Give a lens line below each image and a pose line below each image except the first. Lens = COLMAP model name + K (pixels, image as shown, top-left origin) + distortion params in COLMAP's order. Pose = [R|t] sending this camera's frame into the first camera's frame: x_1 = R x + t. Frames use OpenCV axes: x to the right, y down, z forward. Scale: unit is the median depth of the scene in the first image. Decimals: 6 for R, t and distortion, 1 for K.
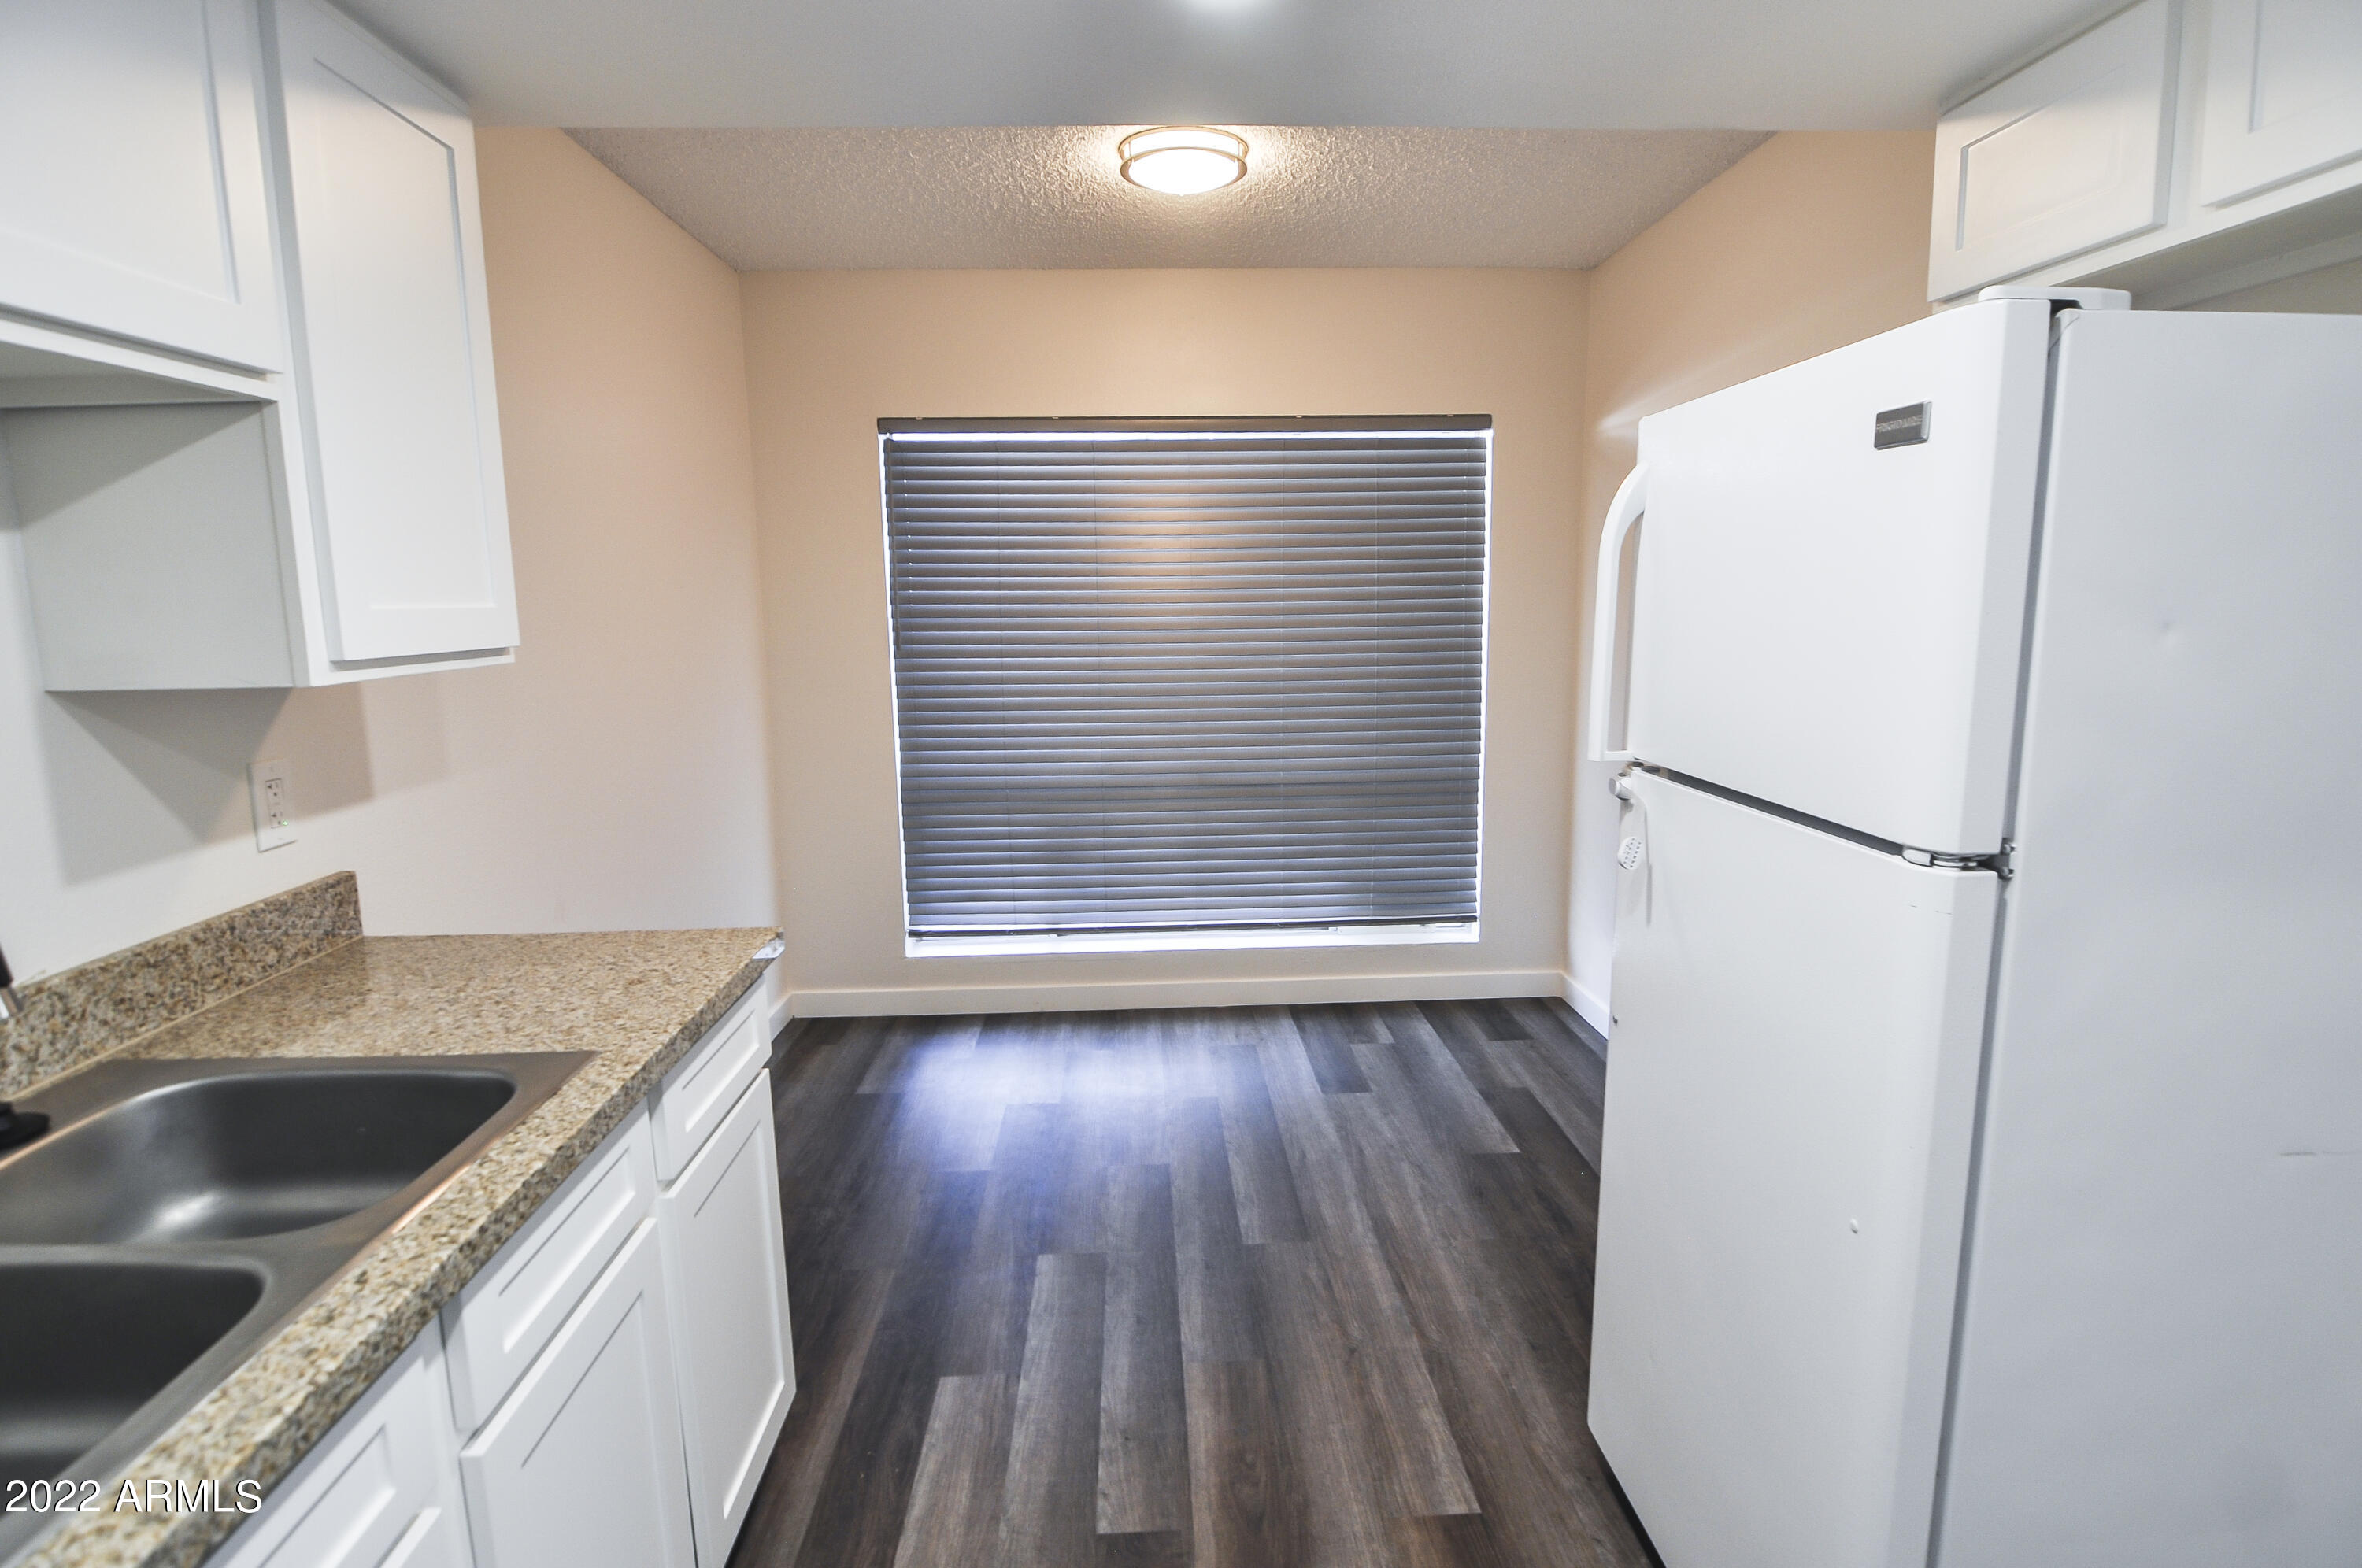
lens RADIAL K [[1215.3, 0, 1191.8], [0, 1215.3, 784.0], [0, 0, 1]] dist [-0.001118, -0.011919]
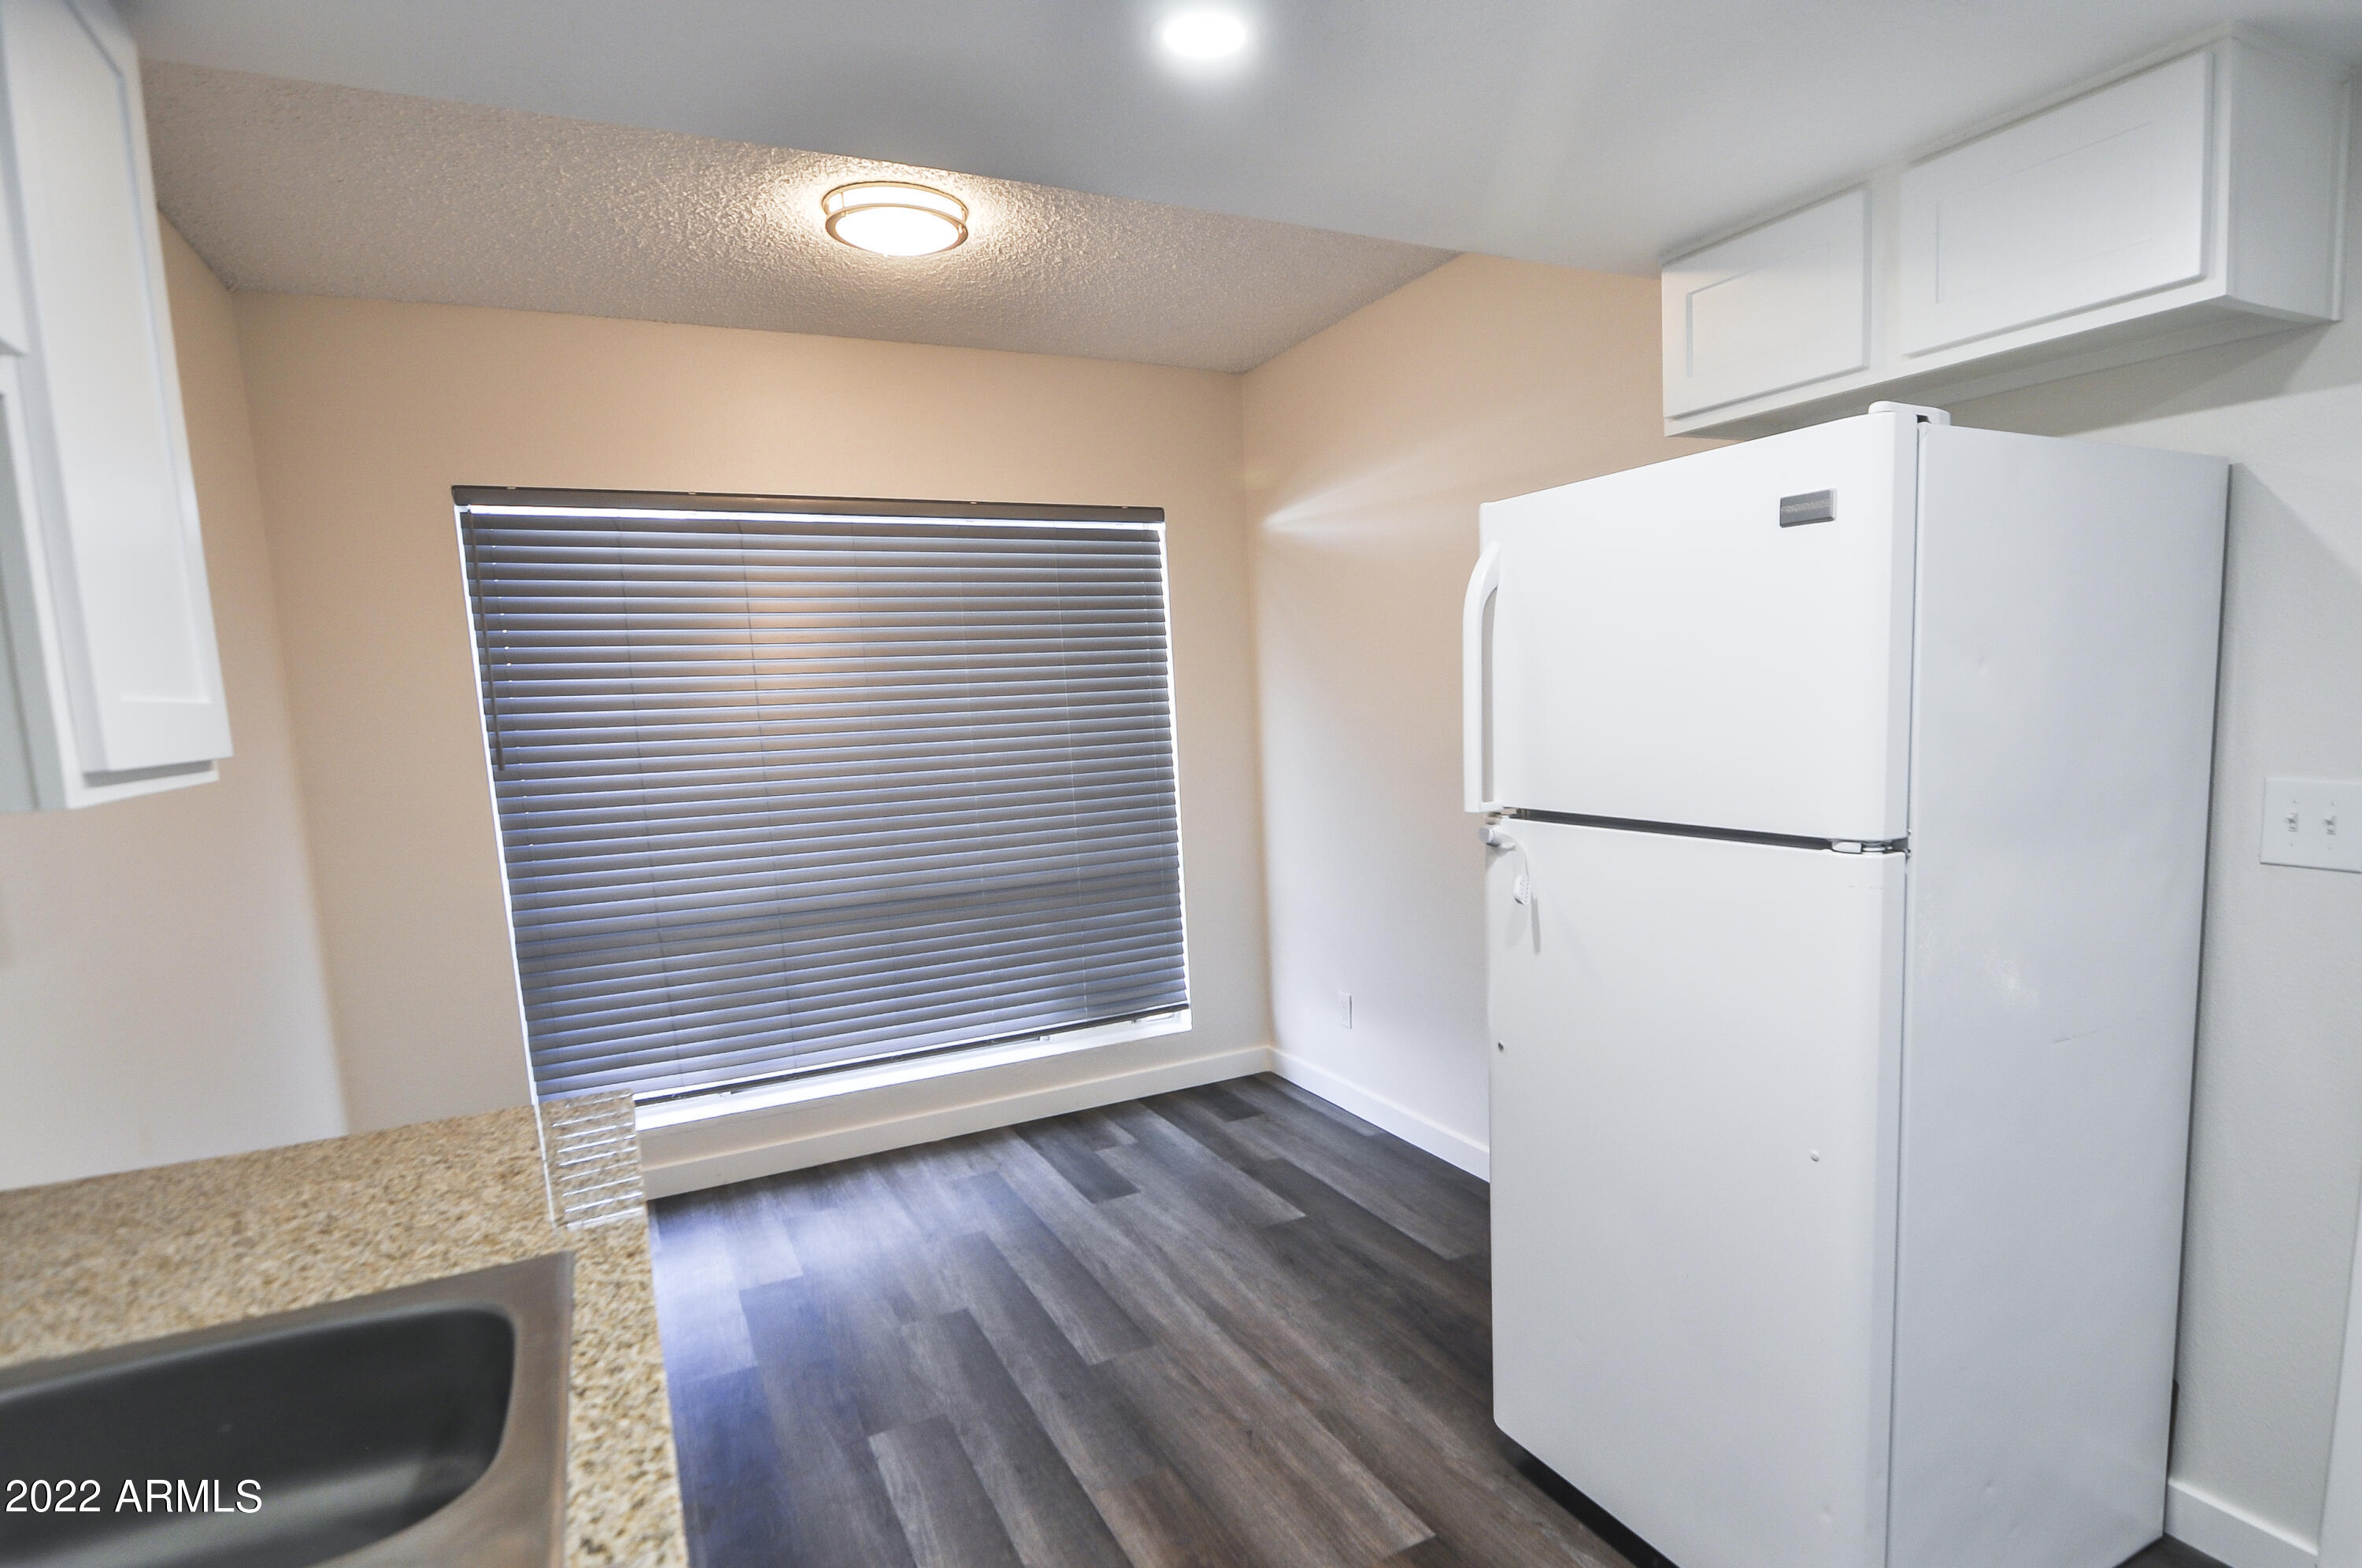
lens RADIAL K [[1263.8, 0, 1287.6], [0, 1263.8, 857.9], [0, 0, 1]] dist [0.001267, -0.014233]
pose [[0.896125, -0.083995, 0.435780, -0.219857], [0.098213, 0.995114, -0.010157, 0.011842], [-0.432798, 0.051901, 0.899996, 0.029990]]
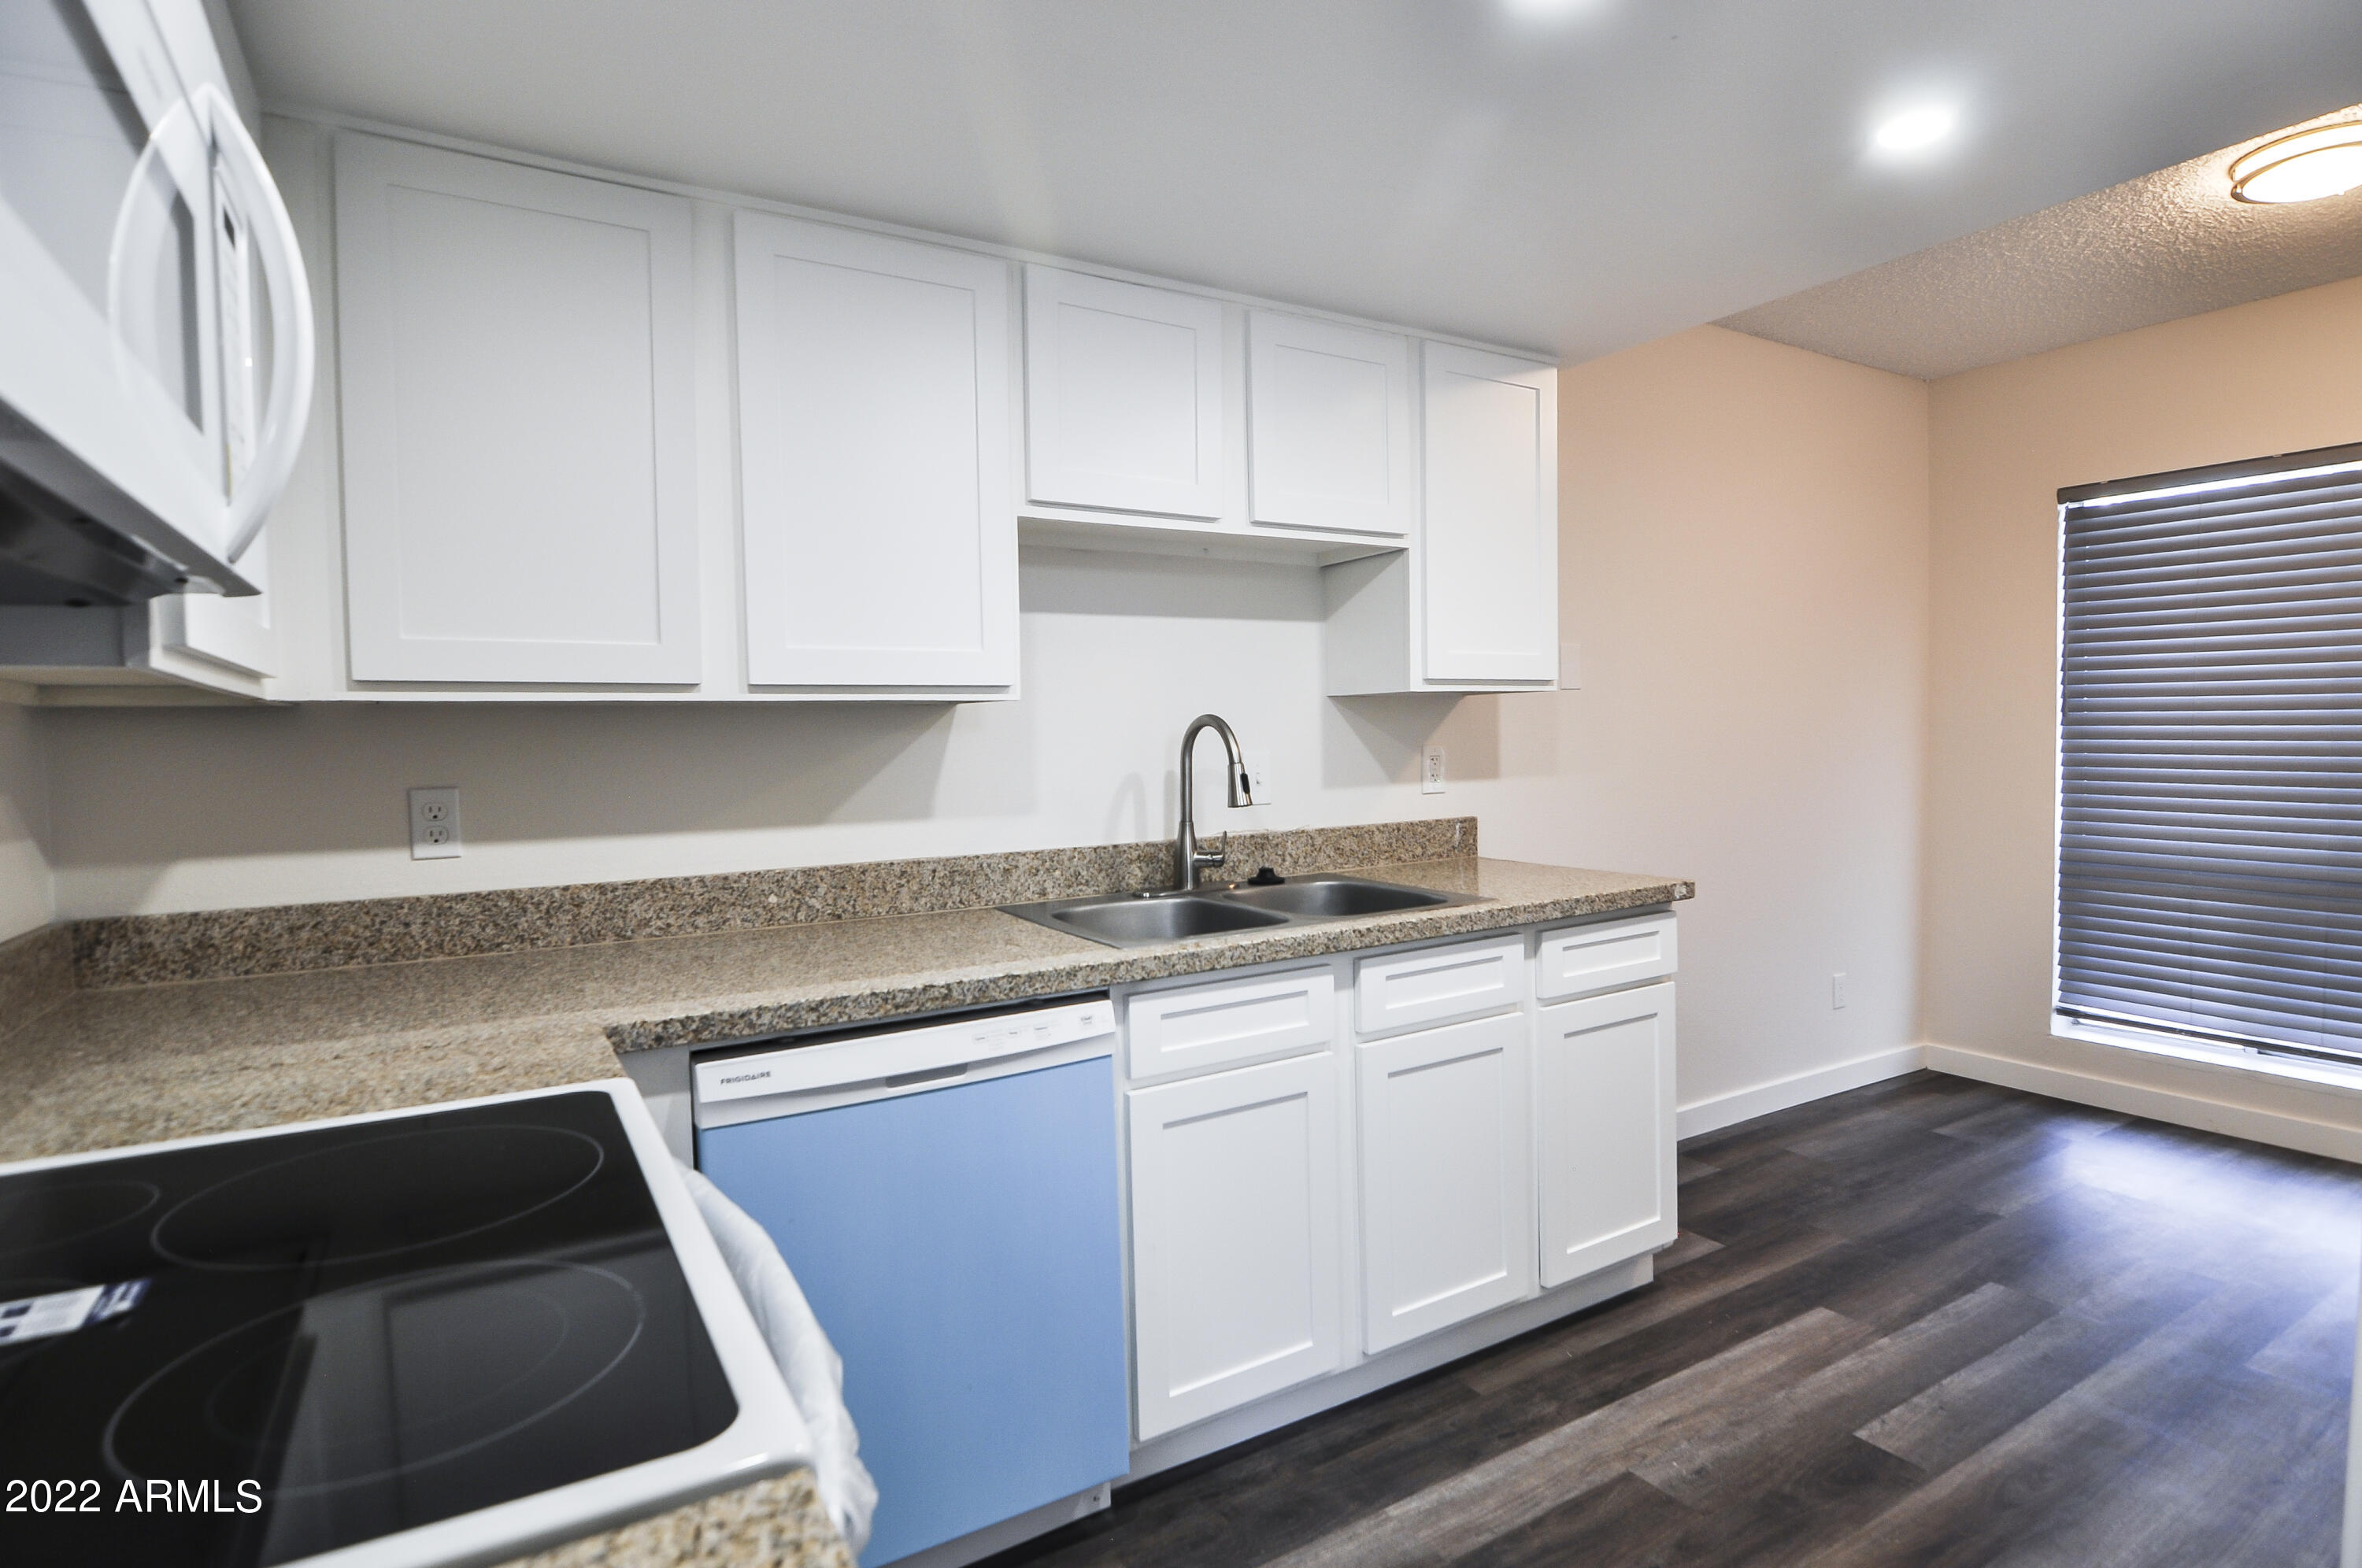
lens RADIAL K [[1215.3, 0, 1191.8], [0, 1215.3, 784.0], [0, 0, 1]] dist [-0.001118, -0.011919]
pose [[0.476154, 0.038476, -0.878520, 0.431922], [-0.123195, 0.992108, -0.023321, 0.081713], [0.870690, 0.119333, 0.477136, -0.113667]]
